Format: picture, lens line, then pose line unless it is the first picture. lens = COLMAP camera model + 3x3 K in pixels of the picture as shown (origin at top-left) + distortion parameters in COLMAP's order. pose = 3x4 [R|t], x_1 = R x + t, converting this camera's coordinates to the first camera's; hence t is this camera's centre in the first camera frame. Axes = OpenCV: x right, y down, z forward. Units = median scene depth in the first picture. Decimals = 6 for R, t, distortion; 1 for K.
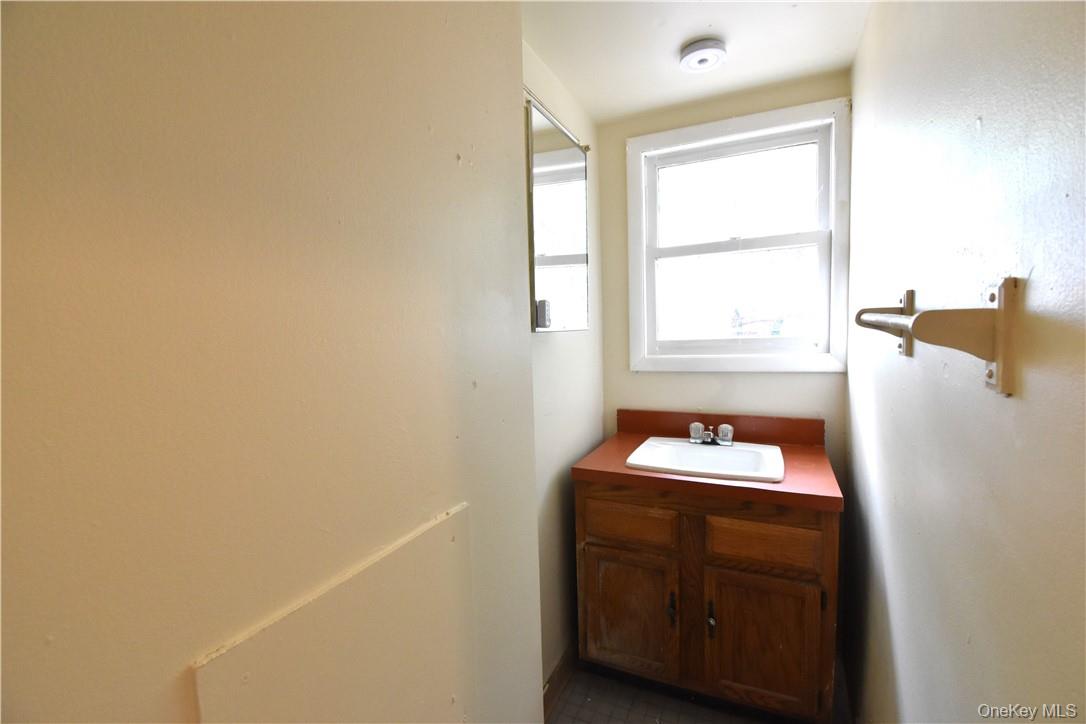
lens RADIAL K [[488.5, 0, 543.0], [0, 488.5, 362.0], [0, 0, 1]] dist [0.010402, -0.022891]
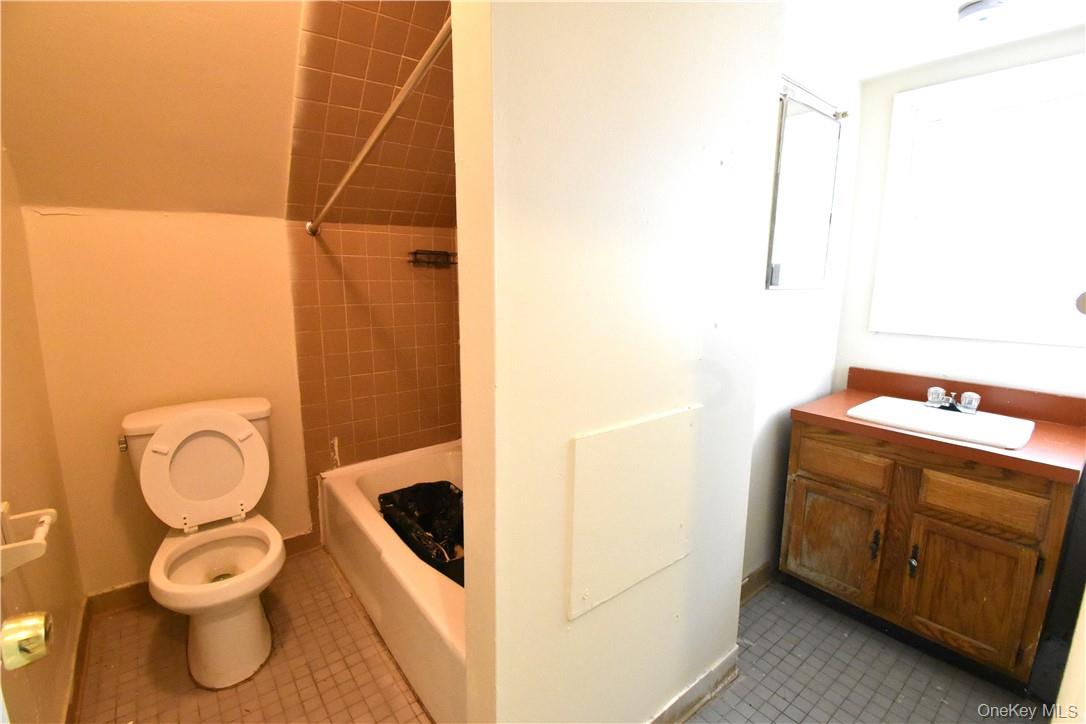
lens RADIAL K [[488.5, 0, 543.0], [0, 488.5, 362.0], [0, 0, 1]] dist [0.010402, -0.022891]
pose [[0.896623, 0.106446, -0.429809, 0.019104], [-0.062654, 0.991407, 0.114829, 0.011644], [0.438339, -0.076030, 0.895588, -0.296419]]
